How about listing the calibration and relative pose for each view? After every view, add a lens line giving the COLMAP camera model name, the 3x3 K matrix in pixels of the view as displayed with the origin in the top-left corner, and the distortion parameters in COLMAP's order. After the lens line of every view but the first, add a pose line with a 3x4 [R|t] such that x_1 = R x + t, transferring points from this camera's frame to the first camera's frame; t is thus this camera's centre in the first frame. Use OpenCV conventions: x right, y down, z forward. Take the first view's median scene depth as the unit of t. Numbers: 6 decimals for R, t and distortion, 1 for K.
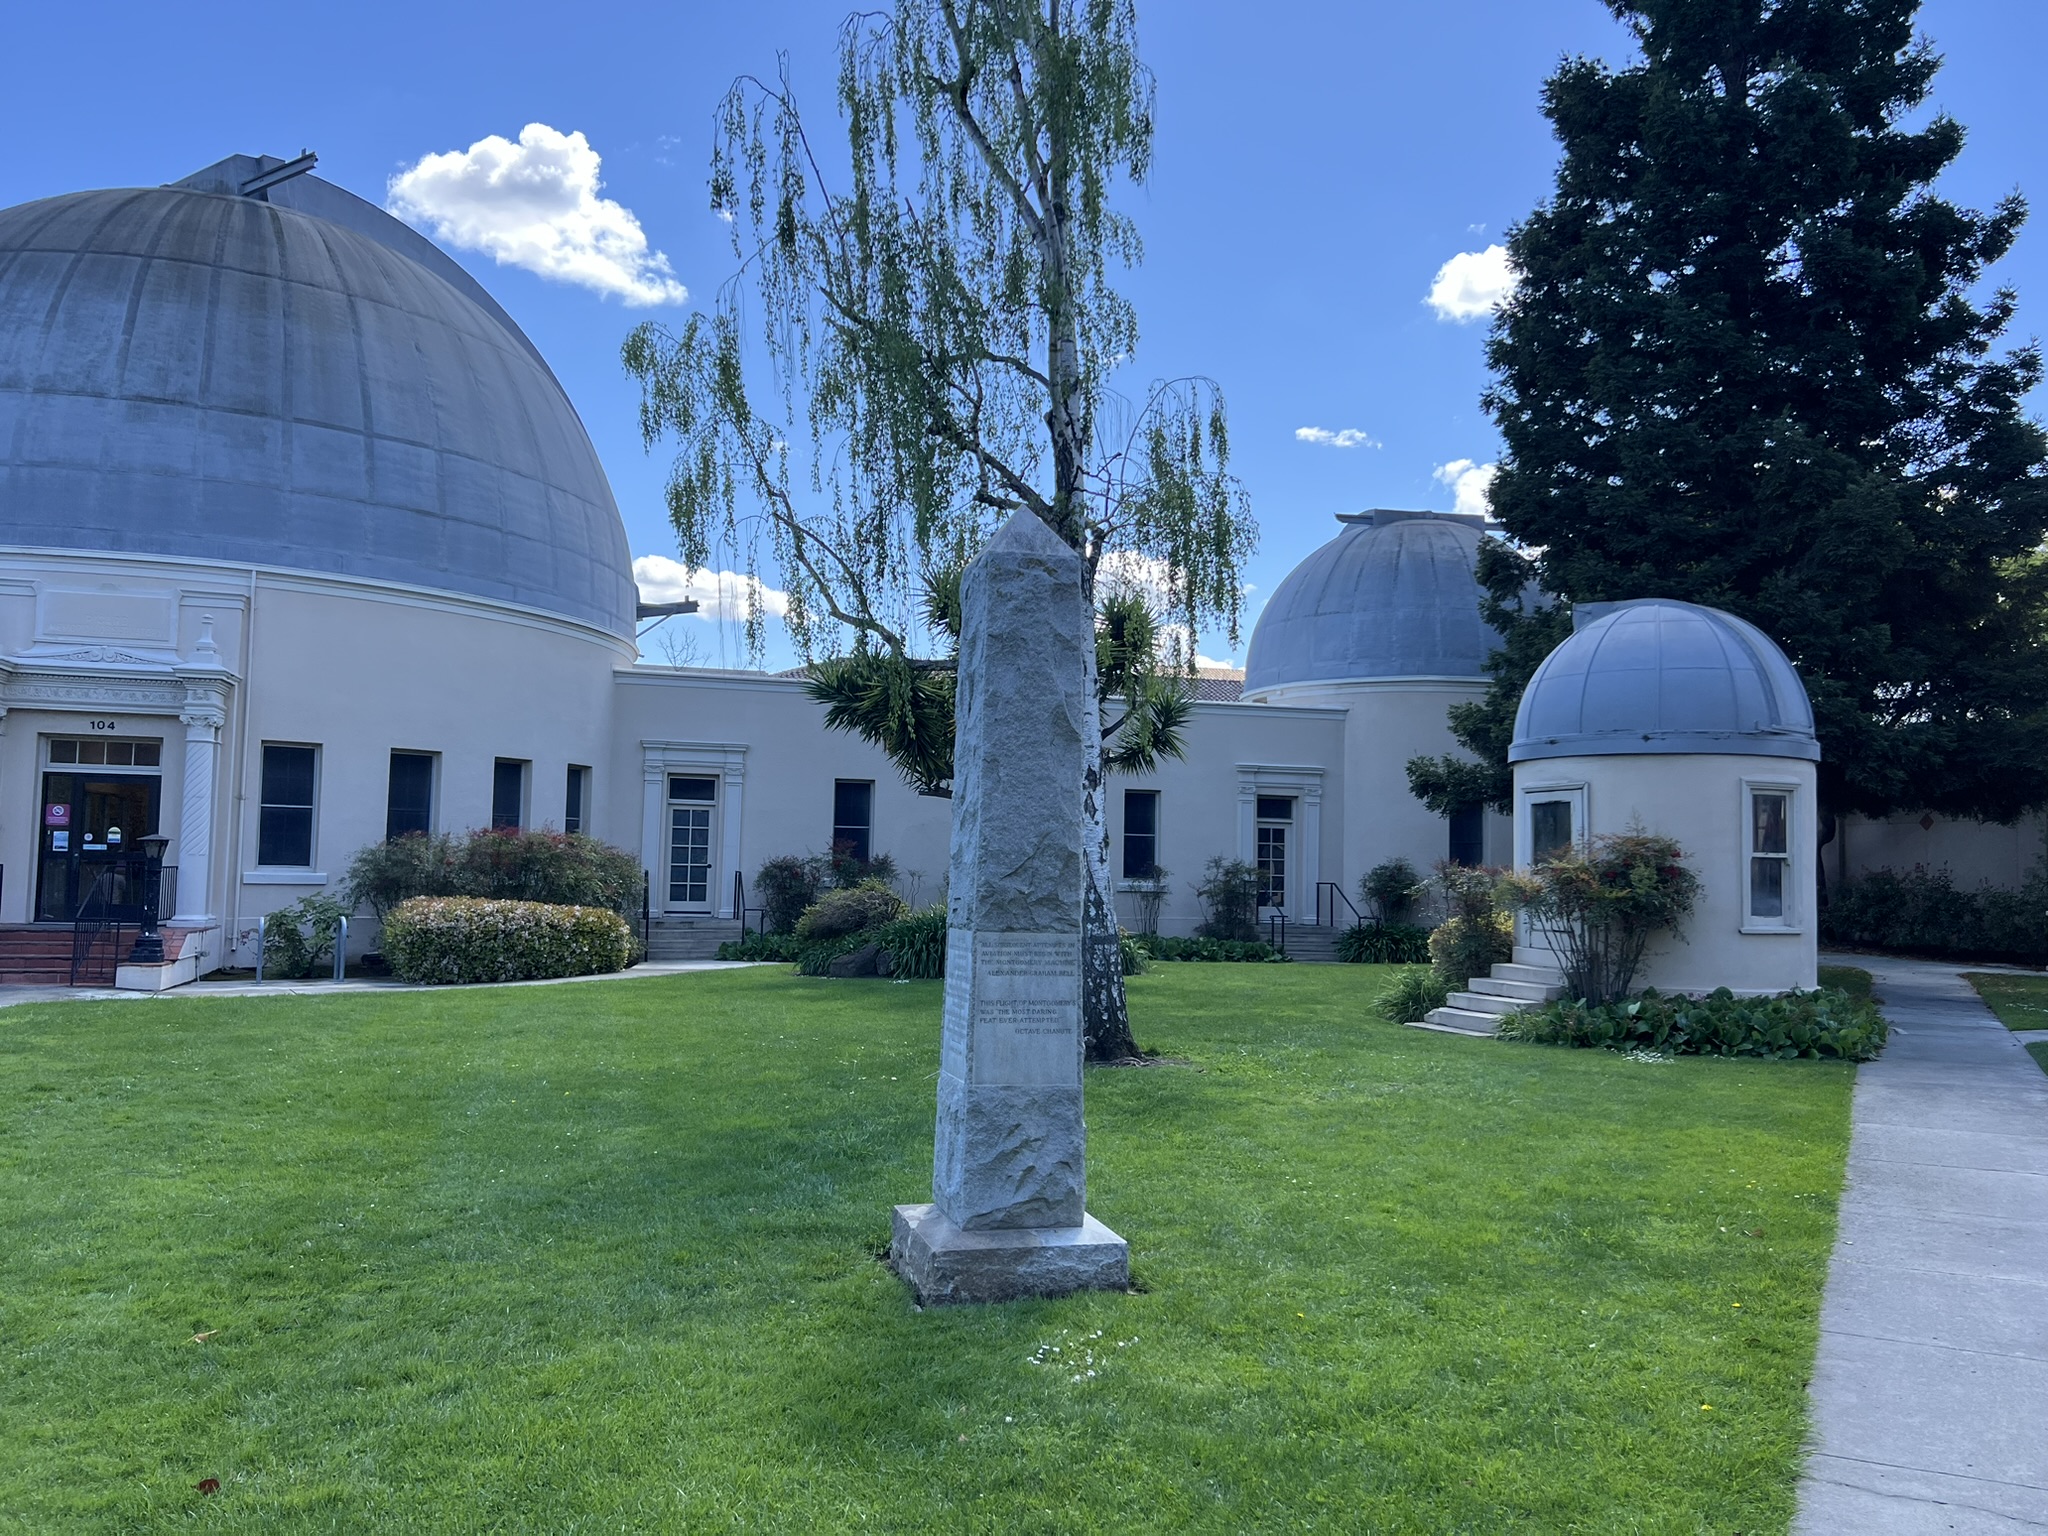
lens RADIAL K [[1539.9, 0, 1034.0], [0, 1539.9, 777.3], [0, 0, 1]] dist [0.080011, -0.097865]
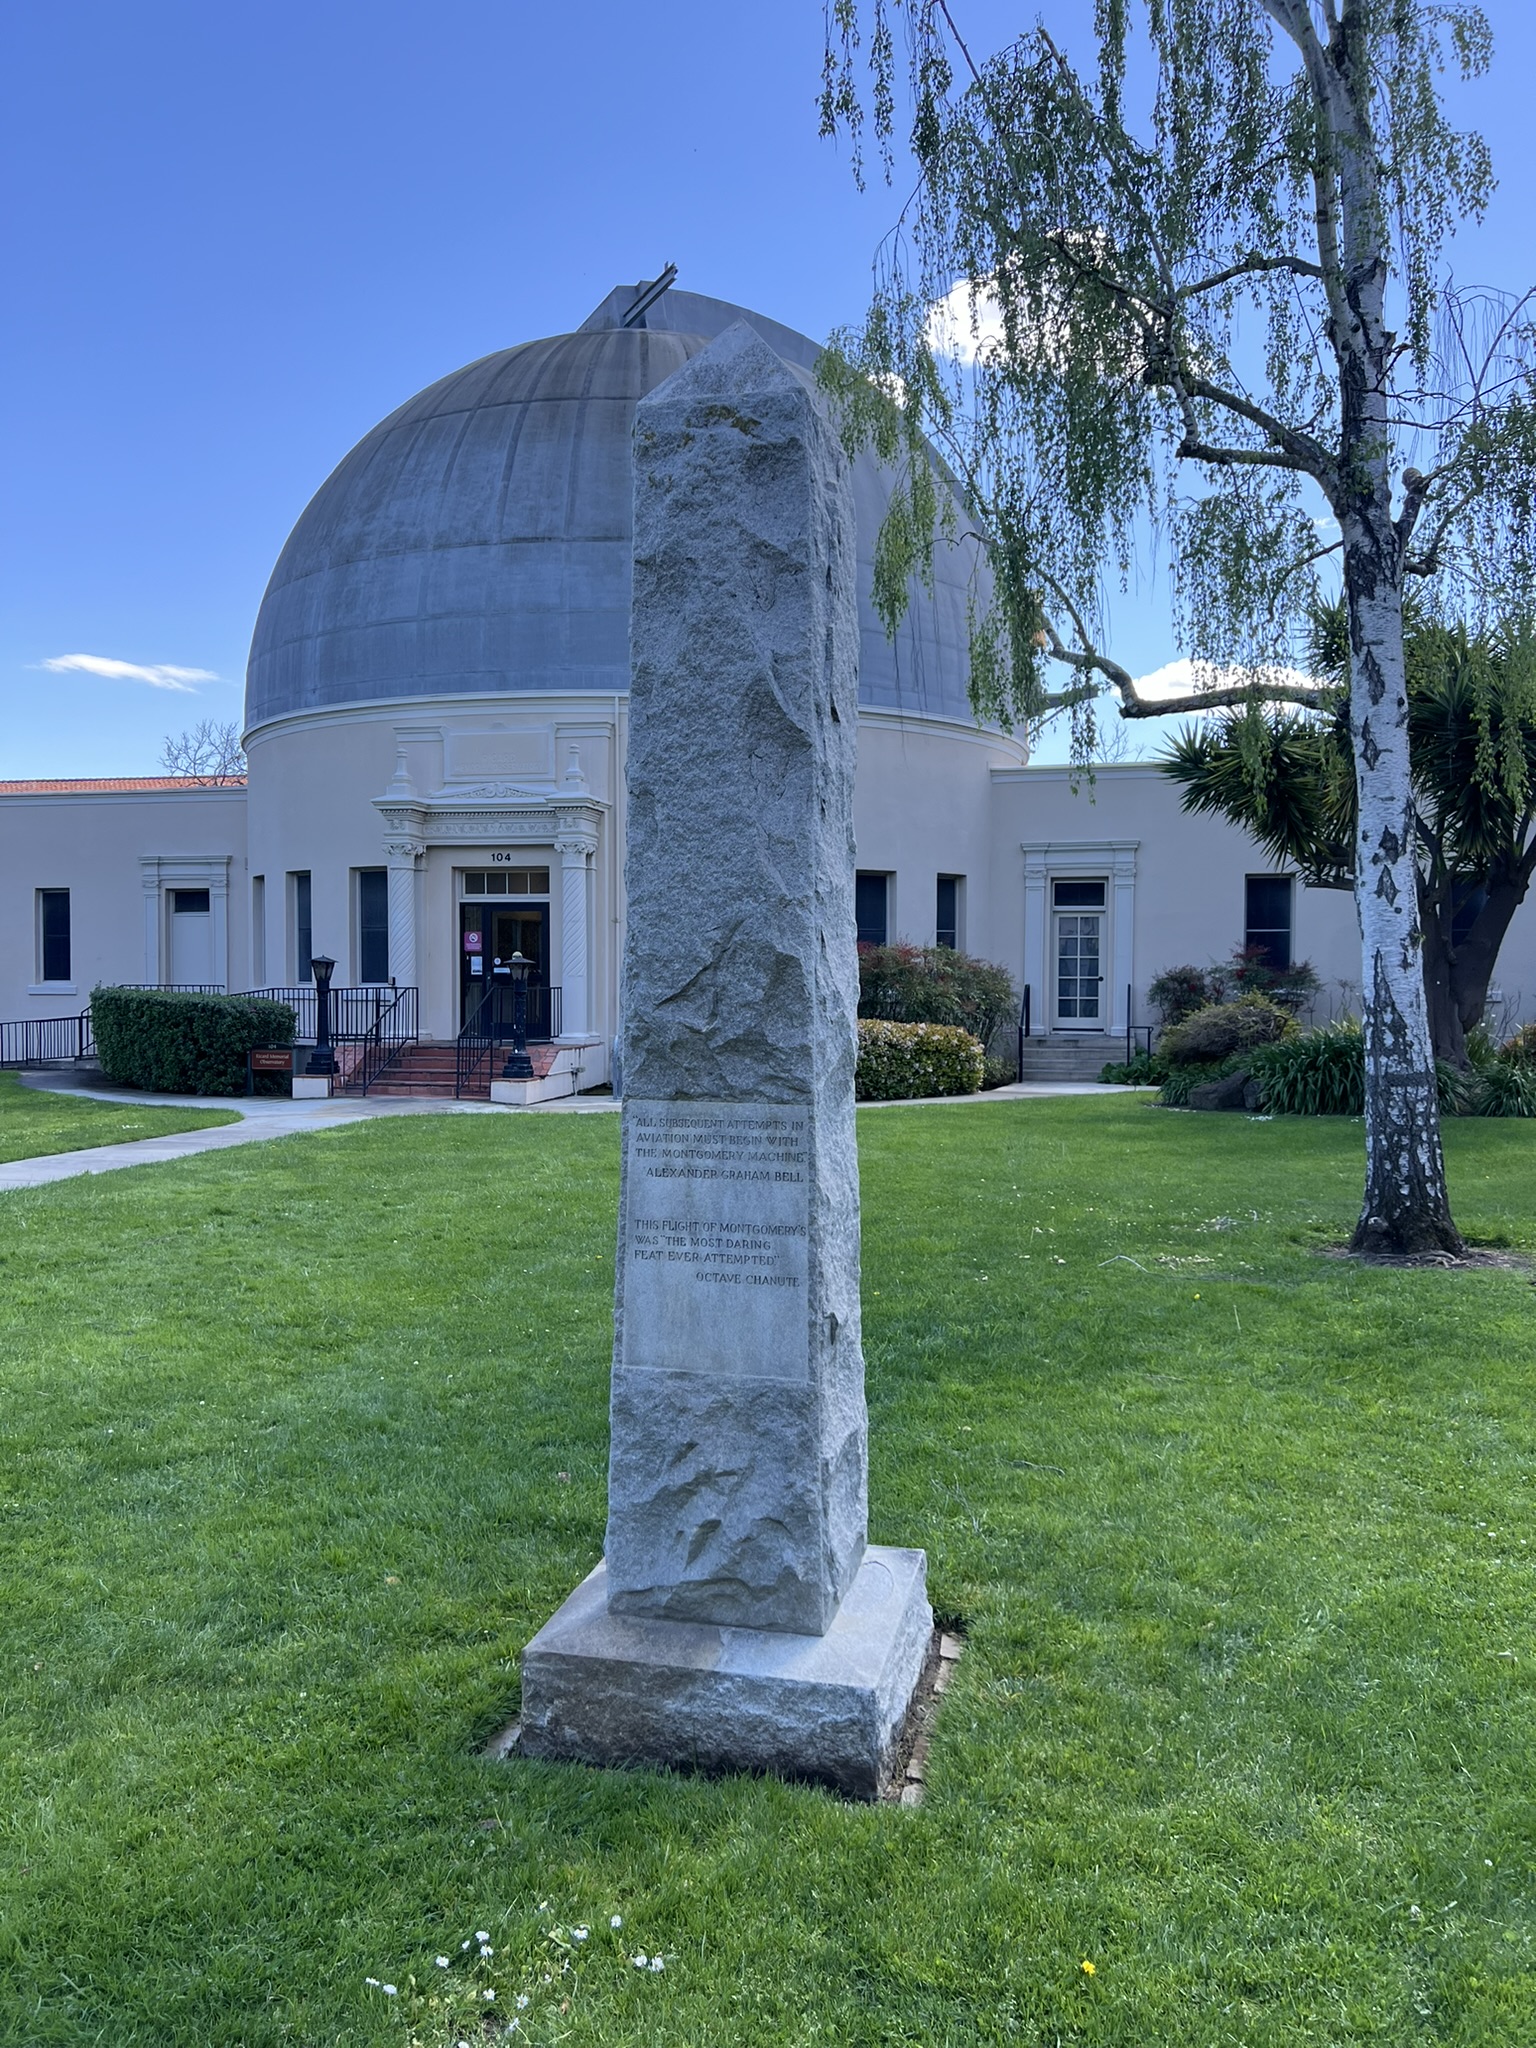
lens RADIAL K [[1533.8, 0, 768.0], [0, 1533.8, 1024.0], [0, 0, 1]] dist [0.084740, -0.153033]
pose [[0.869929, -0.001747, -0.493174, 0.085674], [0.044584, 0.996178, 0.075115, 0.009787], [0.491158, -0.087332, 0.866682, 0.161232]]
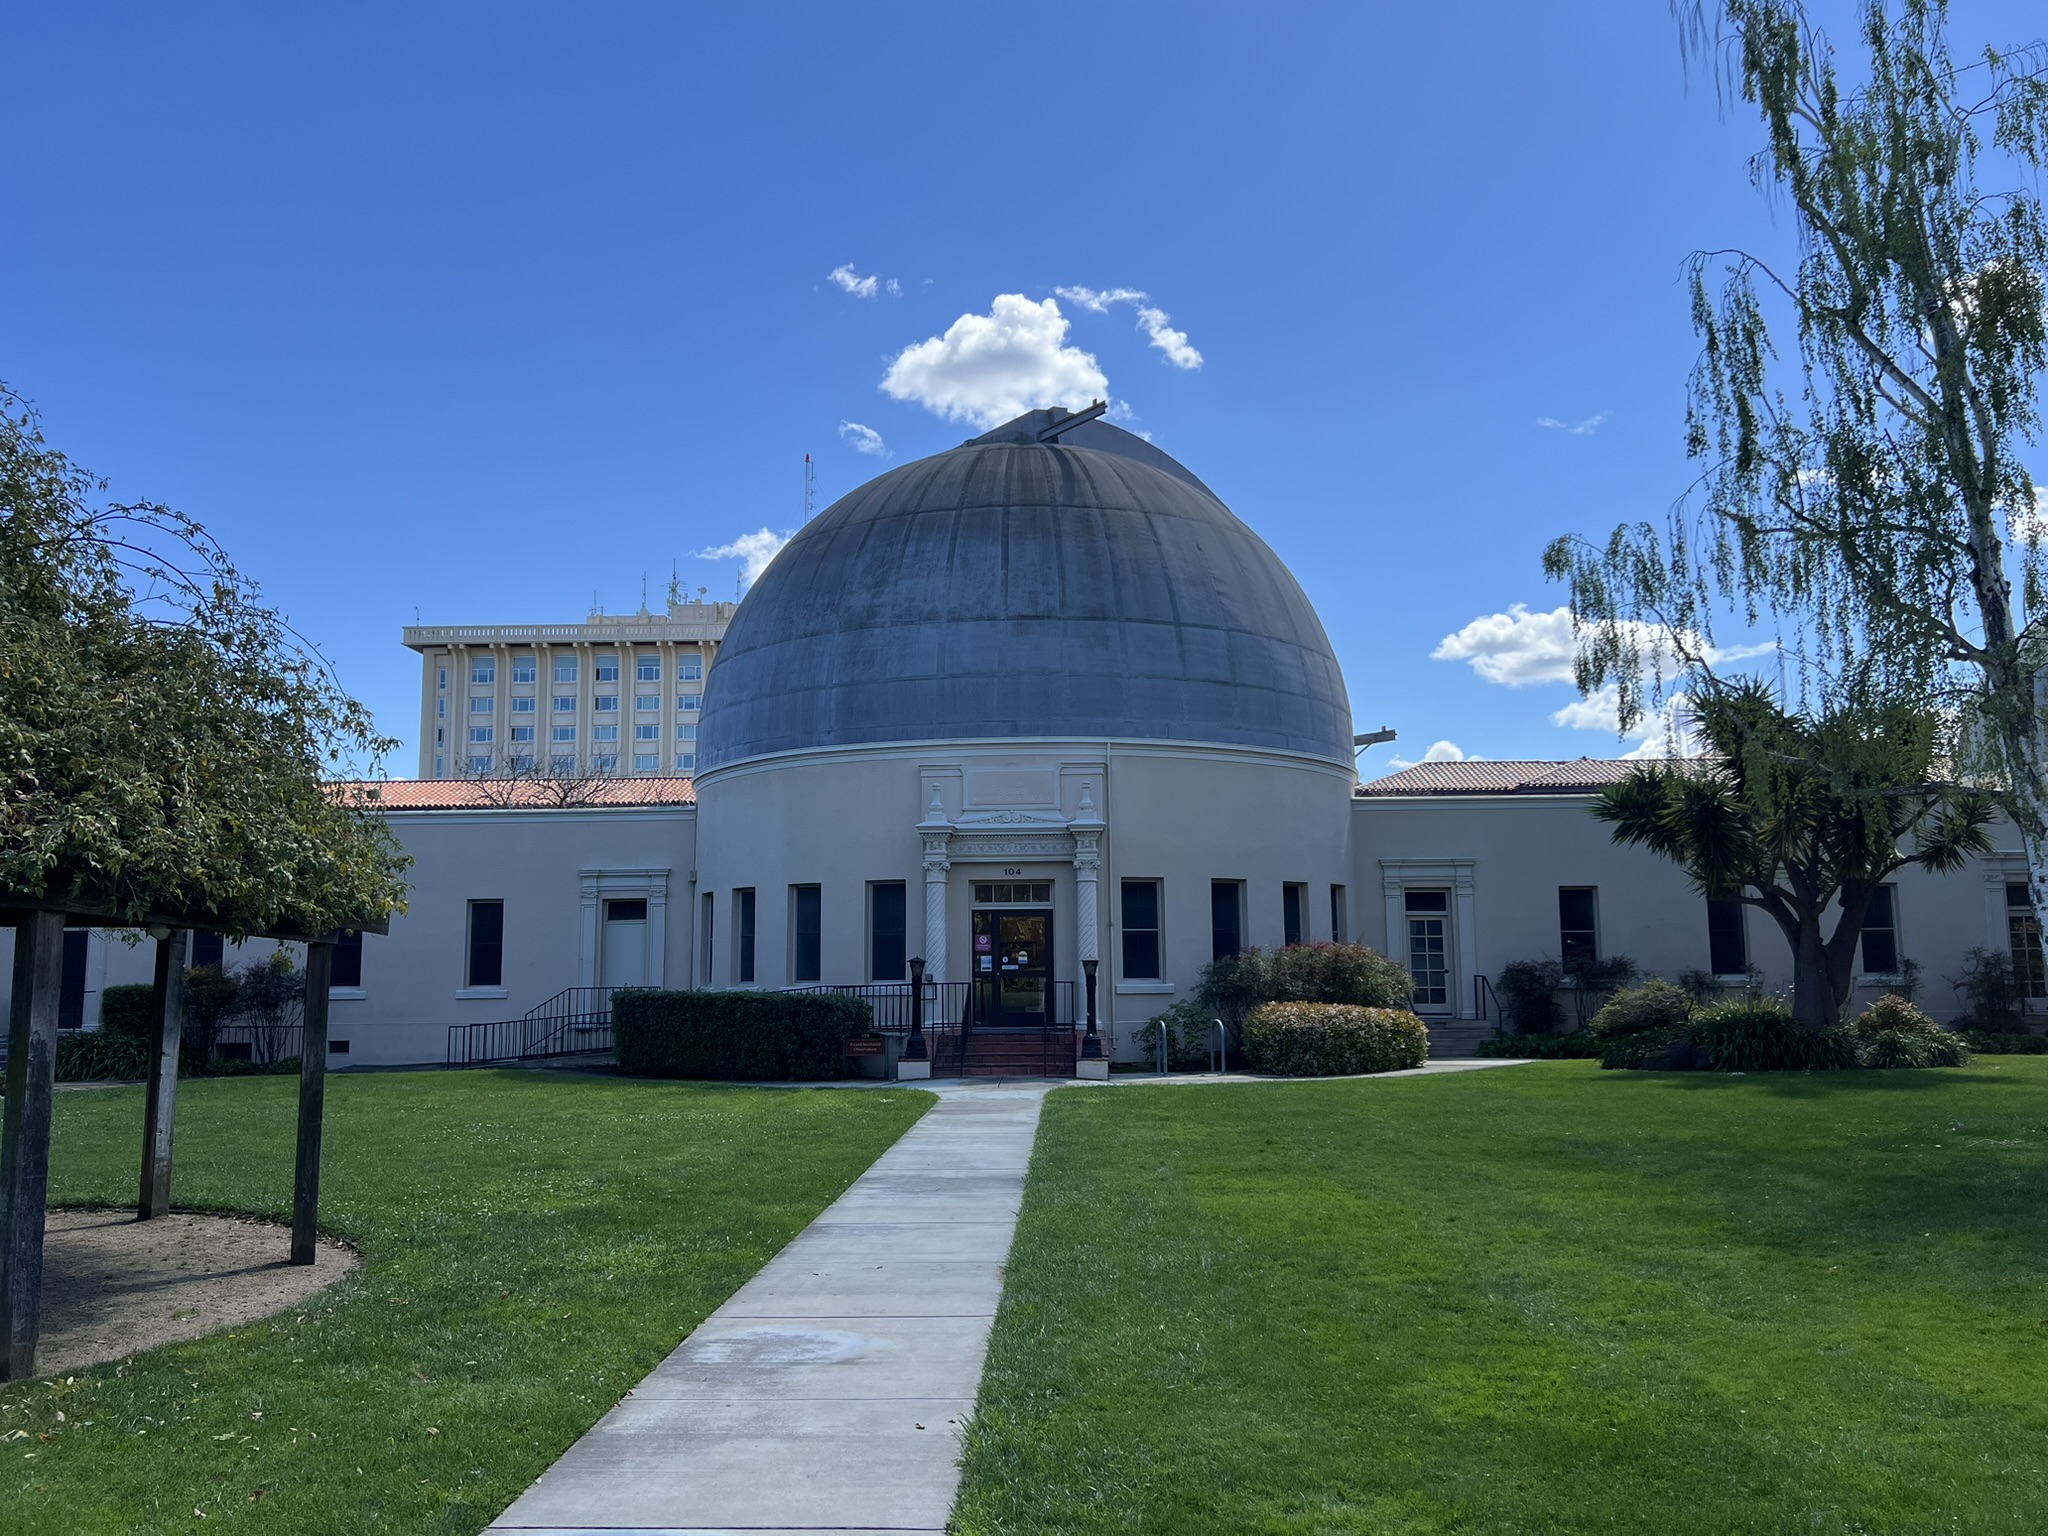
lens RADIAL K [[1542.7, 0, 1017.8], [0, 1542.7, 776.3], [0, 0, 1]] dist [0.182247, -0.341531]
pose [[0.944446, -0.069300, -0.321276, -0.174443], [0.048066, 0.996131, -0.073571, -0.017705], [0.325132, 0.054041, 0.944123, -0.203389]]
